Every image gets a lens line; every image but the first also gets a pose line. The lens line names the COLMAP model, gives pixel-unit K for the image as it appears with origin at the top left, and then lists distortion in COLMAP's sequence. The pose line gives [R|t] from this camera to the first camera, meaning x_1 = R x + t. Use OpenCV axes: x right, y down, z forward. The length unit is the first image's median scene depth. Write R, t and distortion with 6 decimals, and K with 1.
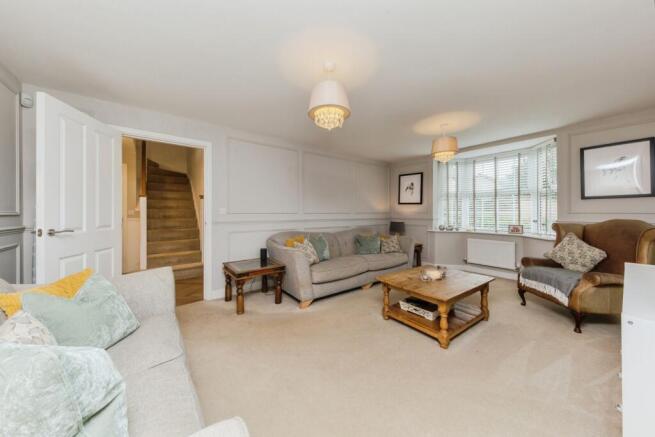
lens RADIAL K [[230.6, 0, 327.1], [0, 230.6, 213.0], [0, 0, 1]] dist [0.006653, 0.000065]
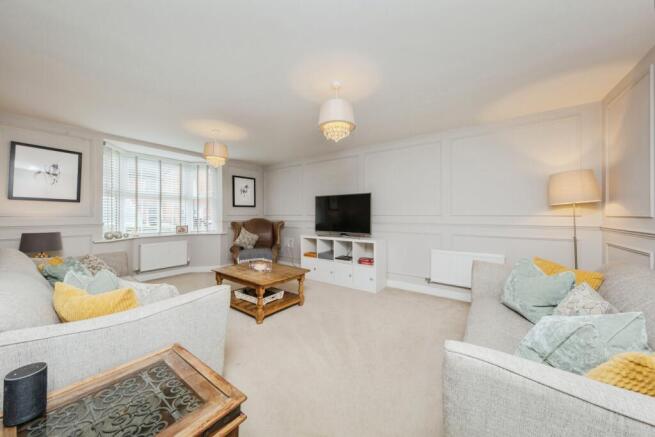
lens RADIAL K [[230.6, 0, 328.4], [0, 230.6, 214.6], [0, 0, 1]] dist [0.006653, 0.000065]
pose [[-0.292061, -0.002072, 0.956398, -0.493967], [0.004517, 0.999984, 0.003546, -0.003623], [-0.956389, 0.005356, -0.292047, 0.643260]]
